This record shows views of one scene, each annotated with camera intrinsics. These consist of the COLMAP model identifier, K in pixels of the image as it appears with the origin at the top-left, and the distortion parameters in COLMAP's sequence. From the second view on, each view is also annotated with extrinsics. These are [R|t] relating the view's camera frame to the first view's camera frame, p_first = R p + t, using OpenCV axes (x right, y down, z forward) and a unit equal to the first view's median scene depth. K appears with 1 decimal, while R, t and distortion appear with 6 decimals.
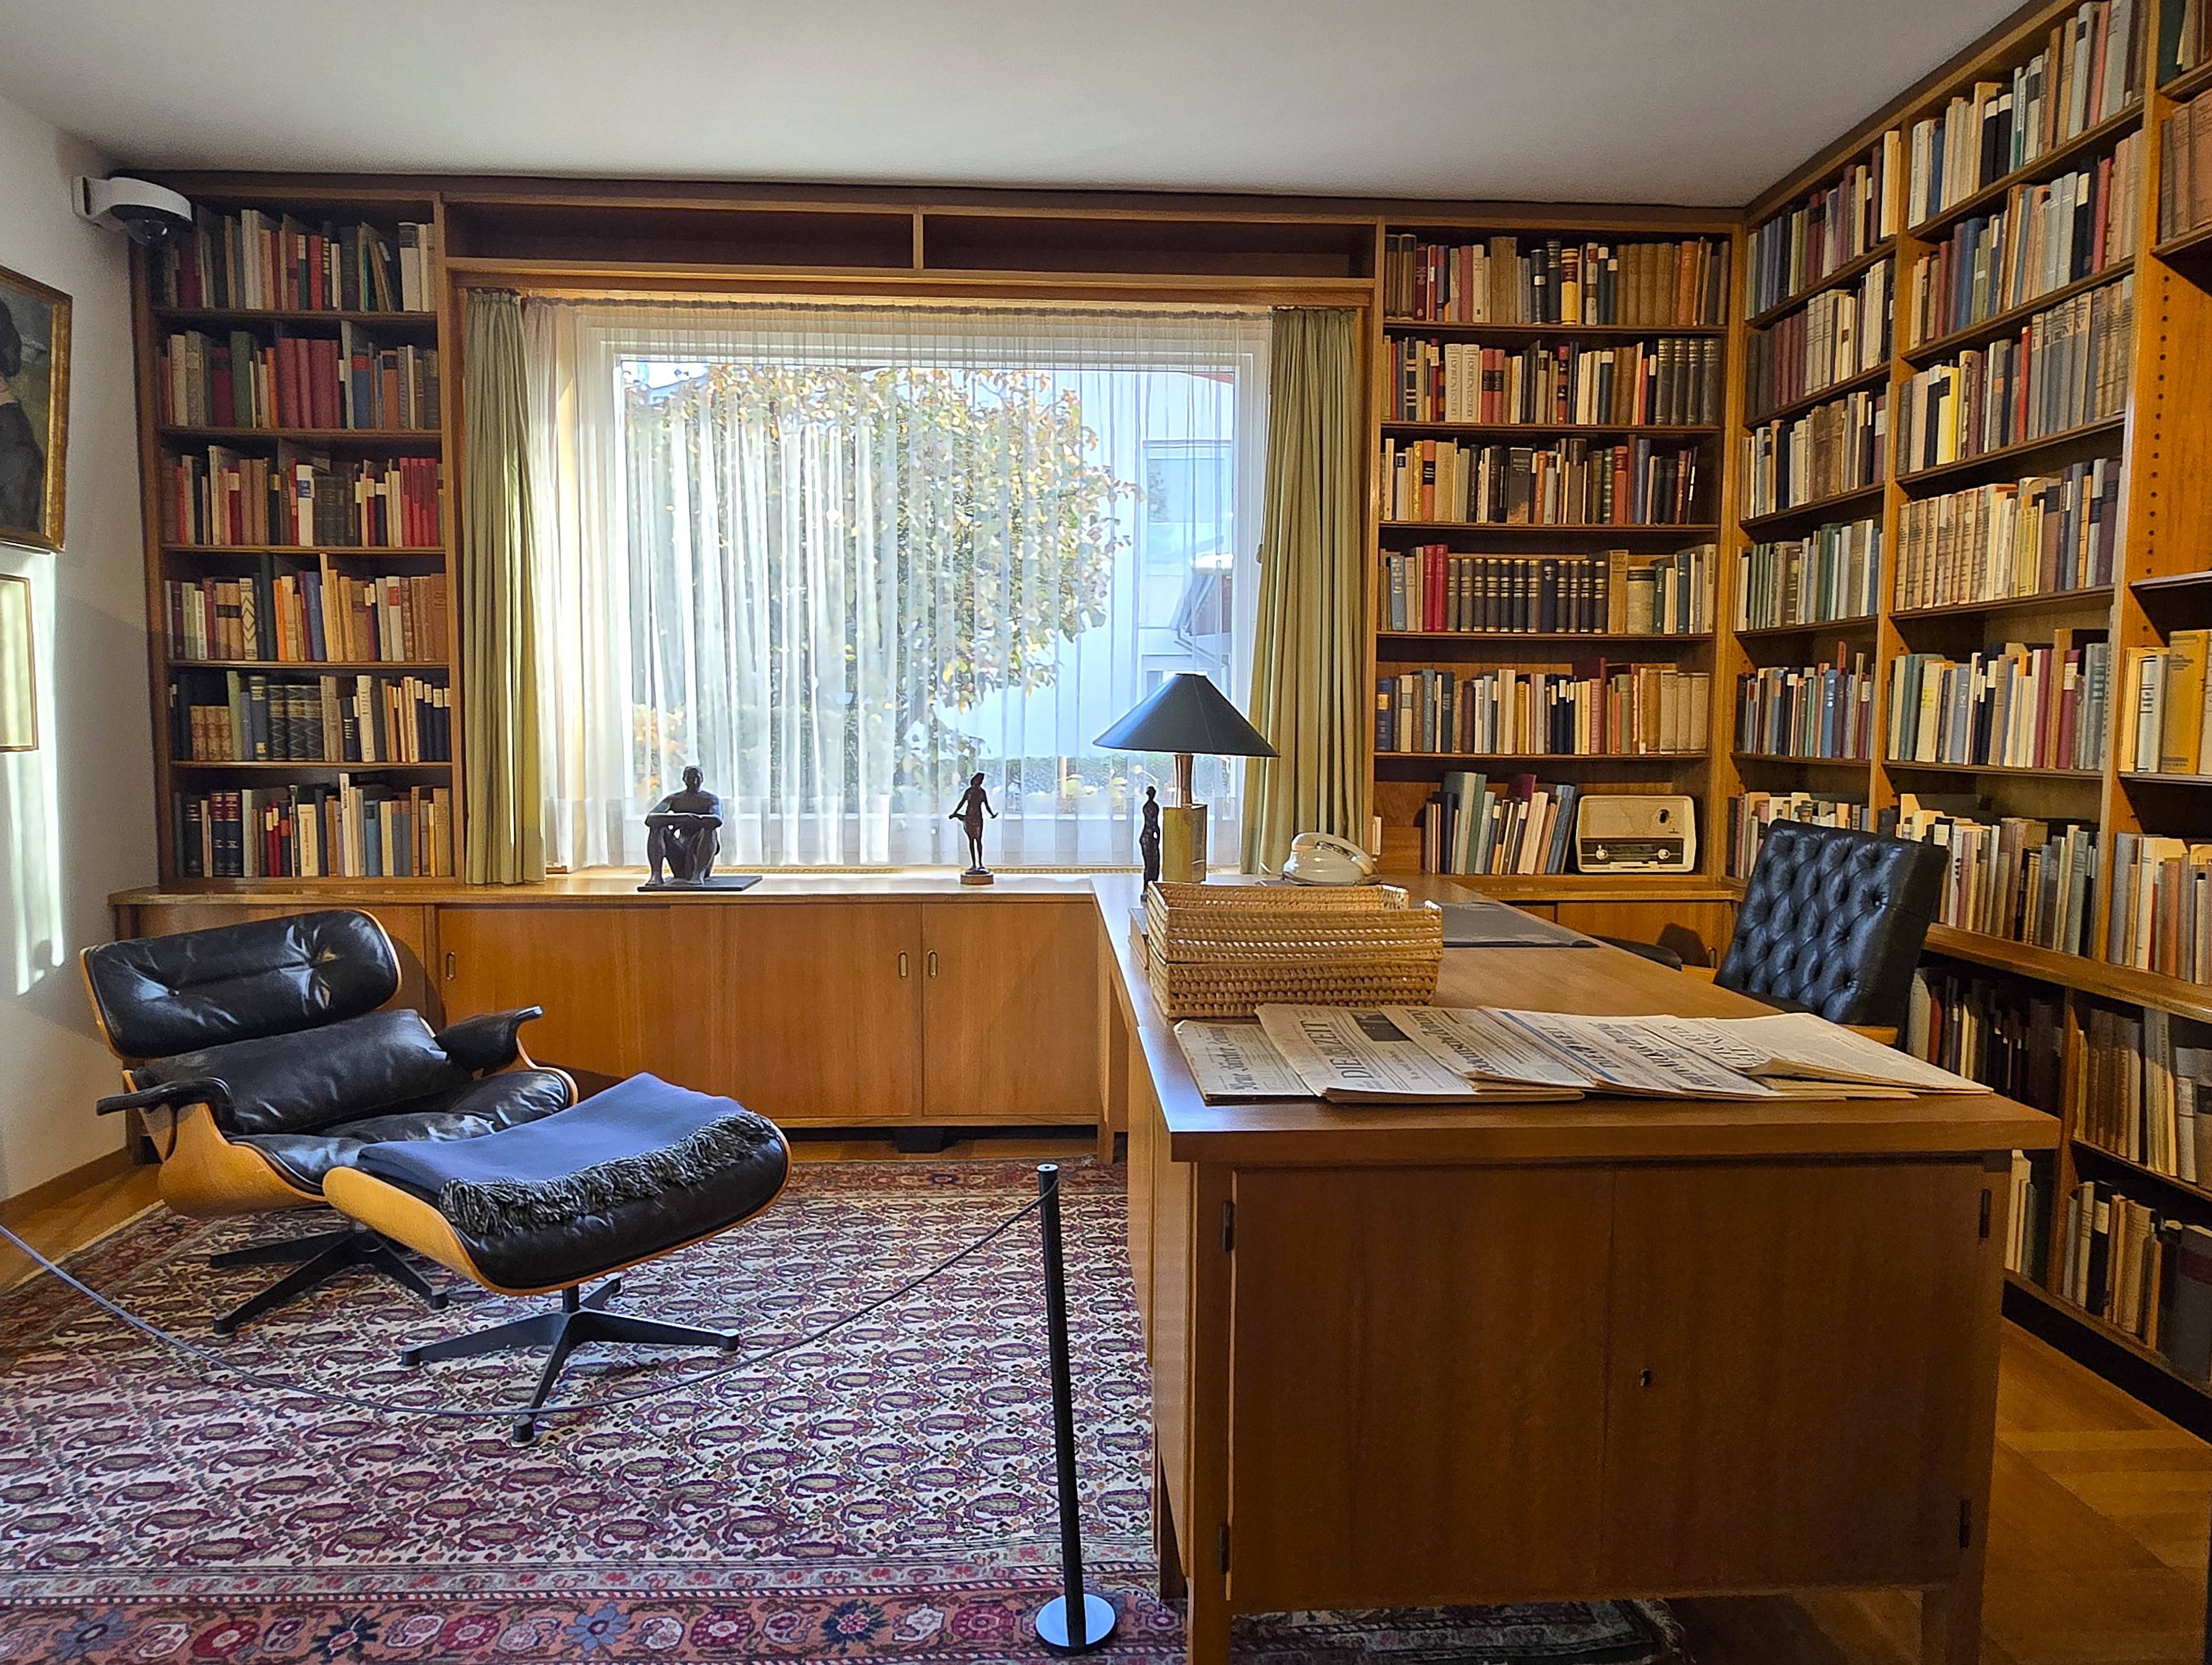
lens RADIAL K [[1310.1, 0, 1095.8], [0, 1310.1, 822.5], [0, 0, 1]] dist [0.004828, 0.001758]
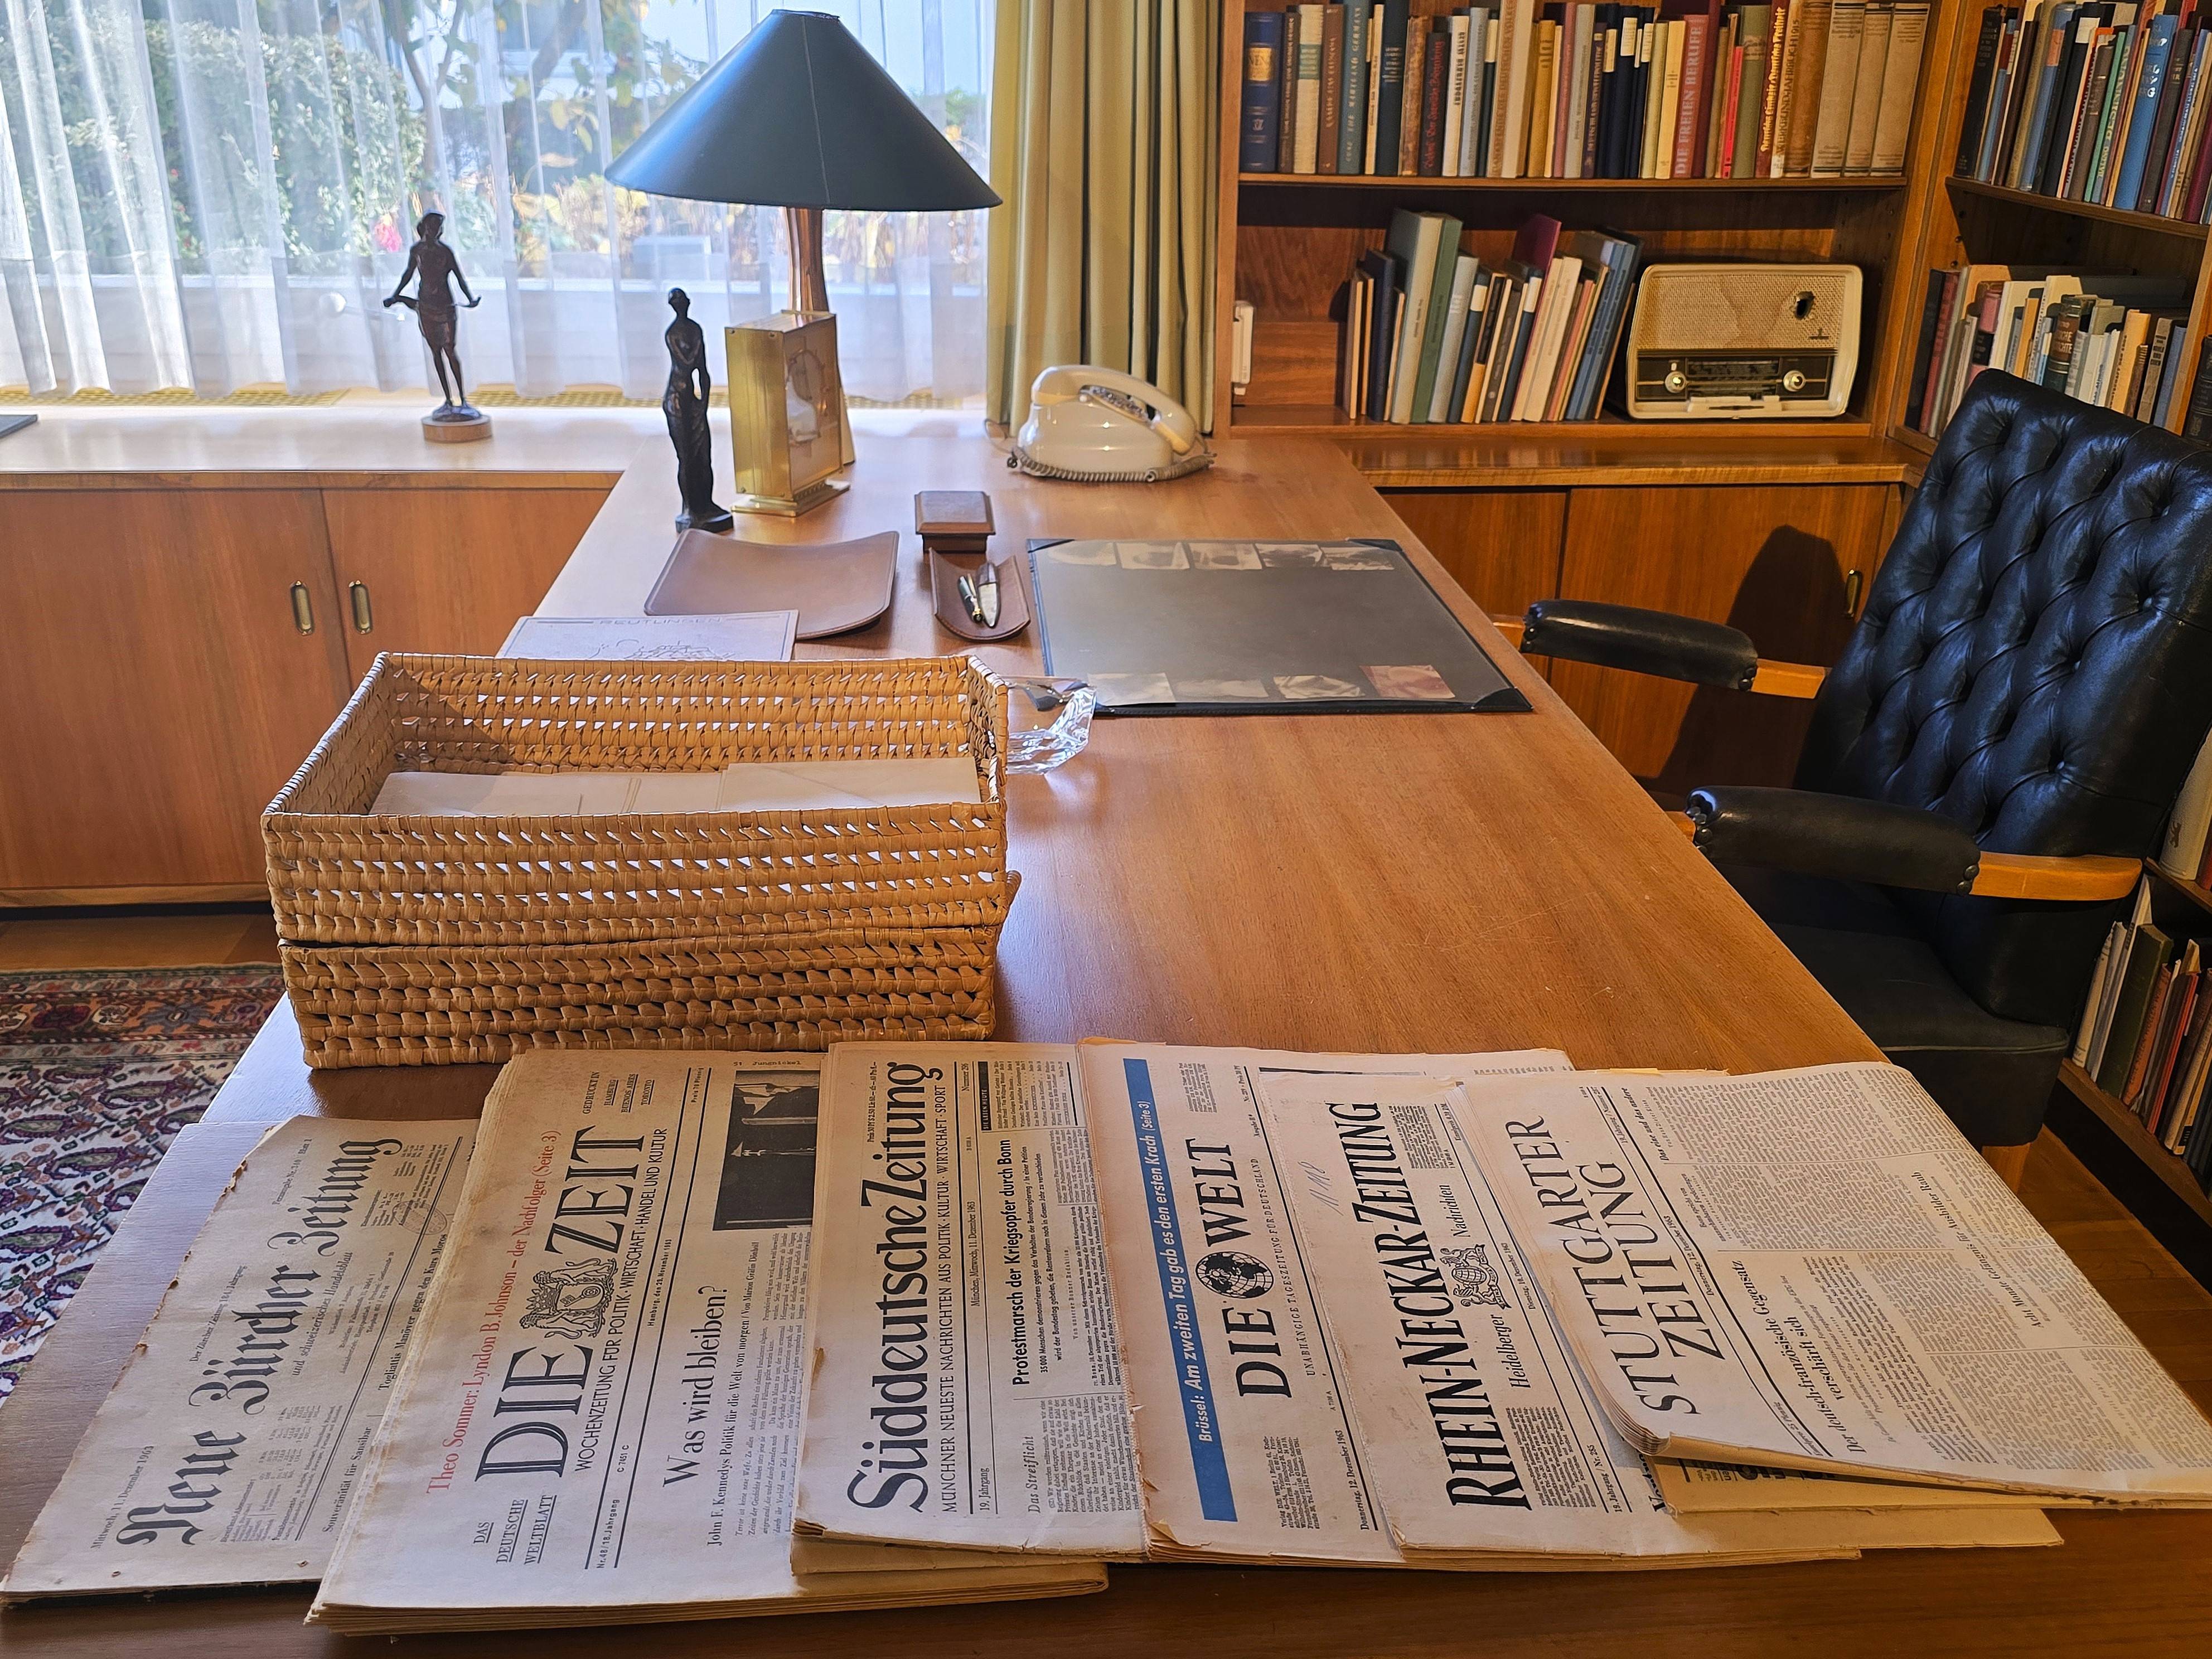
lens RADIAL K [[1972.1, 0, 1106.2], [0, 1972.1, 835.9], [0, 0, 1]] dist [0.041398, -0.022188]
pose [[0.999216, -0.005644, 0.039198, 0.131064], [-0.007072, 0.948450, 0.316848, -0.053179], [-0.038965, -0.316876, 0.947666, 0.211259]]
